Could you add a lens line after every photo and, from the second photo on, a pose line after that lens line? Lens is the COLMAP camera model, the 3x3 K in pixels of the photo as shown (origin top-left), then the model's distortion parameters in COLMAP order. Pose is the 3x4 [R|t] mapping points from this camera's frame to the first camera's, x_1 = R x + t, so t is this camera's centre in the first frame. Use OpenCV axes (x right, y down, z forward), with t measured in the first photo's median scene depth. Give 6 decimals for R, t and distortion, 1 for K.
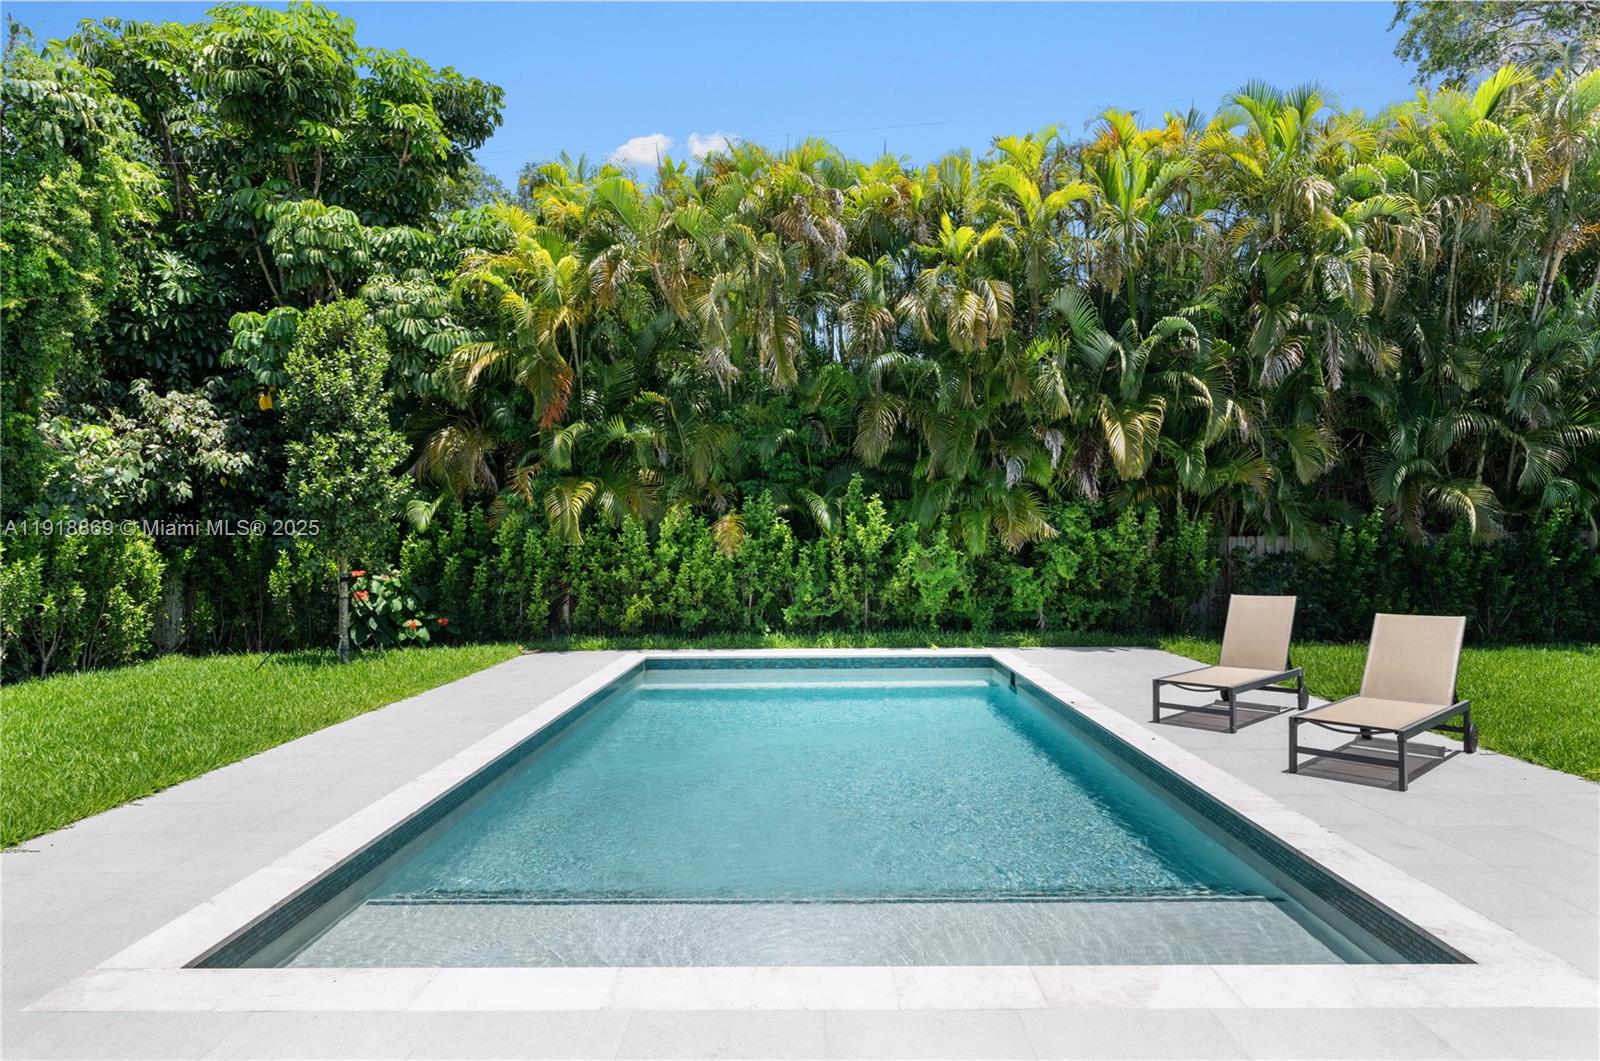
lens RADIAL K [[928.9, 0, 798.2], [0, 928.9, 520.7], [0, 0, 1]] dist [-0.003950, -0.003518]
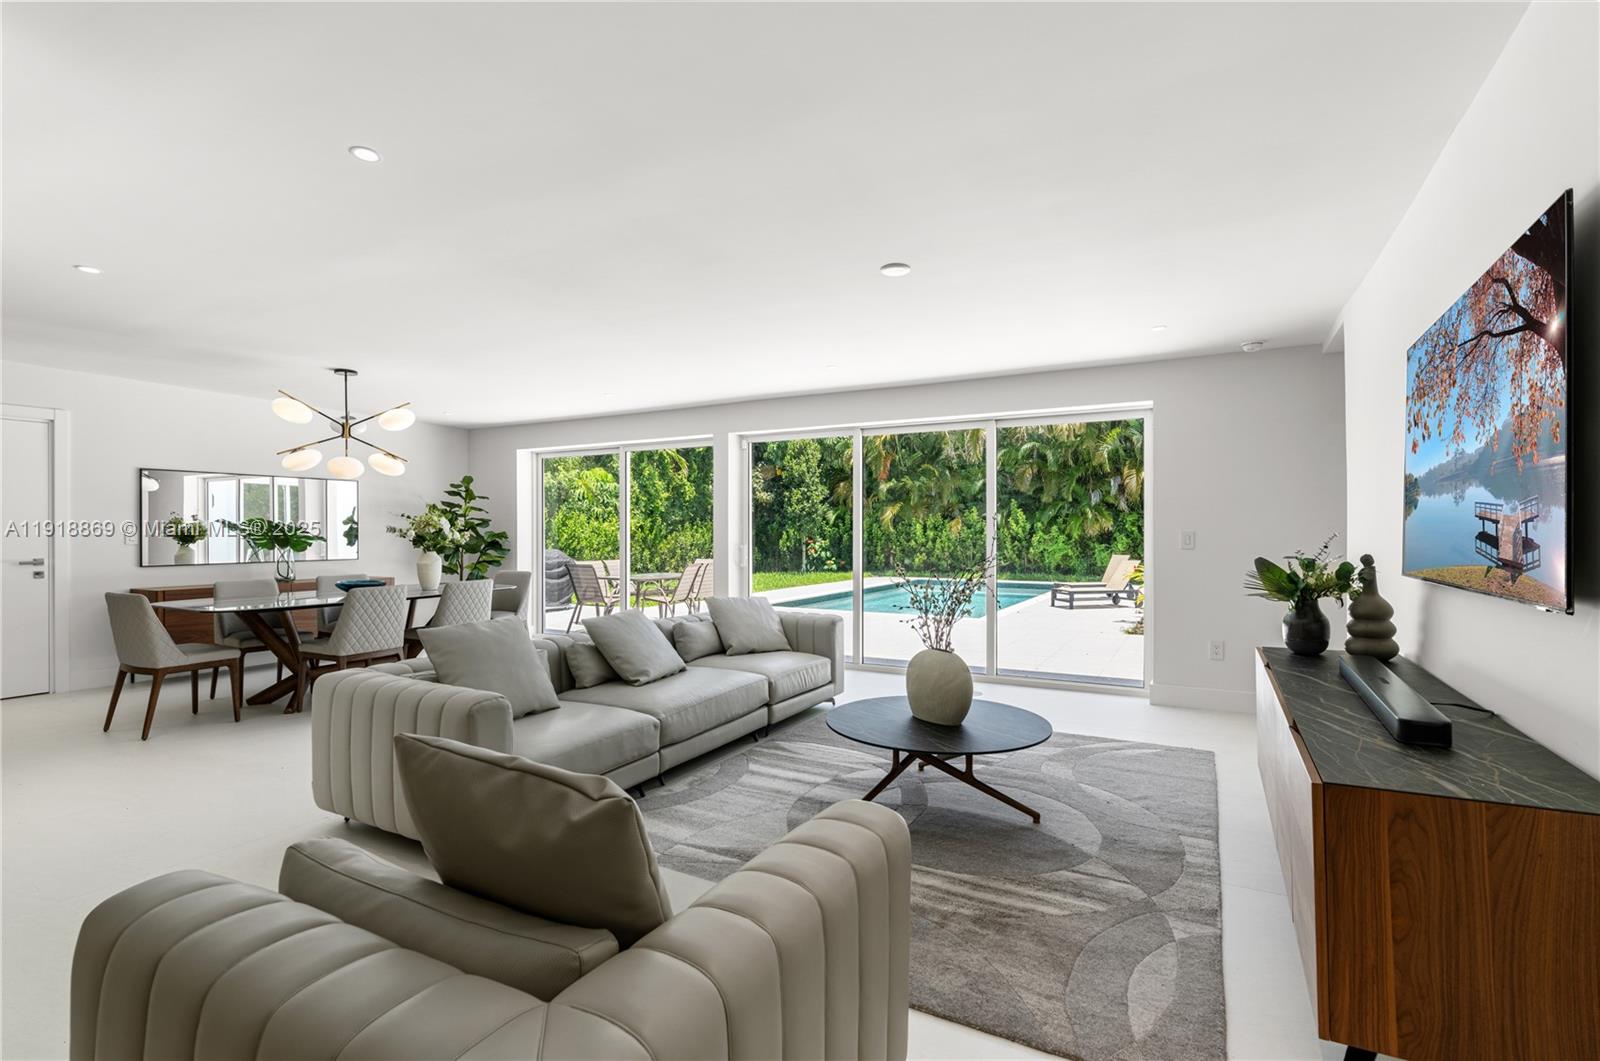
lens RADIAL K [[731.6, 0, 798.8], [0, 731.6, 534.0], [0, 0, 1]] dist [-0.001880, 0.002584]
pose [[0.875178, 0.011757, -0.483657, 0.440876], [0.002994, 0.999554, 0.029716, -0.021674], [0.483791, -0.027455, 0.874753, -0.720902]]
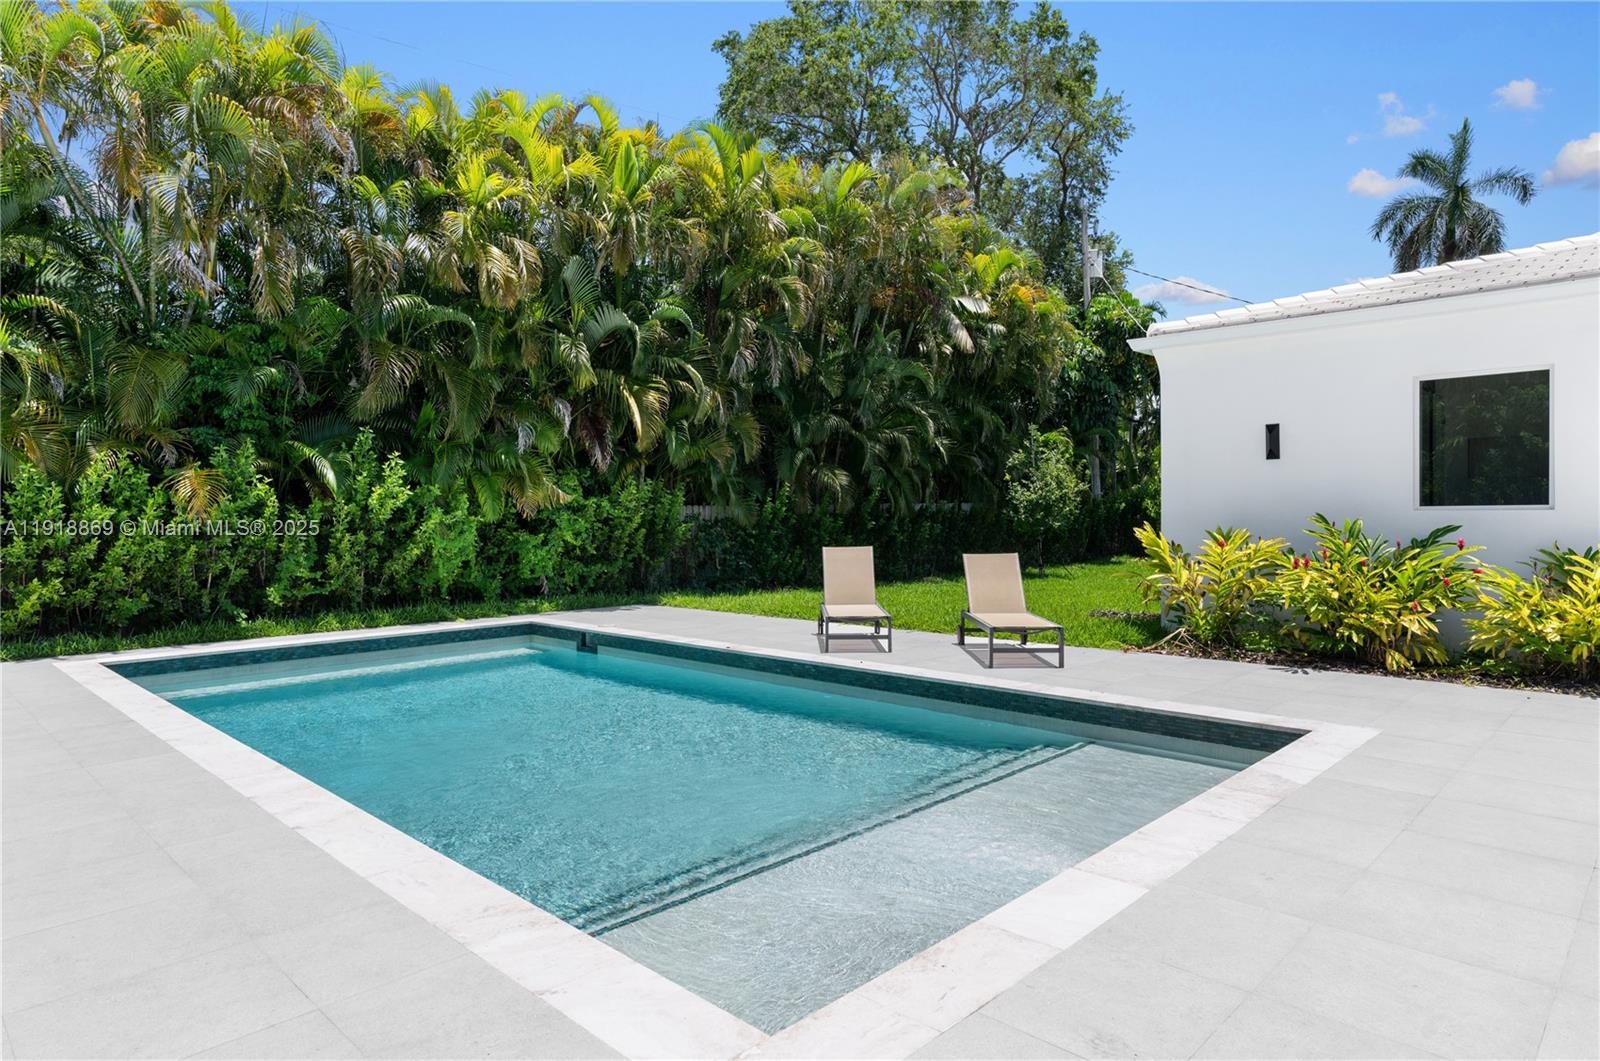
lens RADIAL K [[928.9, 0, 778.1], [0, 928.9, 519.8], [0, 0, 1]] dist [-0.003950, -0.003518]
pose [[0.699295, -0.000572, 0.714833, -0.285067], [-0.015845, 0.999742, 0.016300, 0.015047], [-0.714657, -0.022725, 0.699105, 0.117636]]
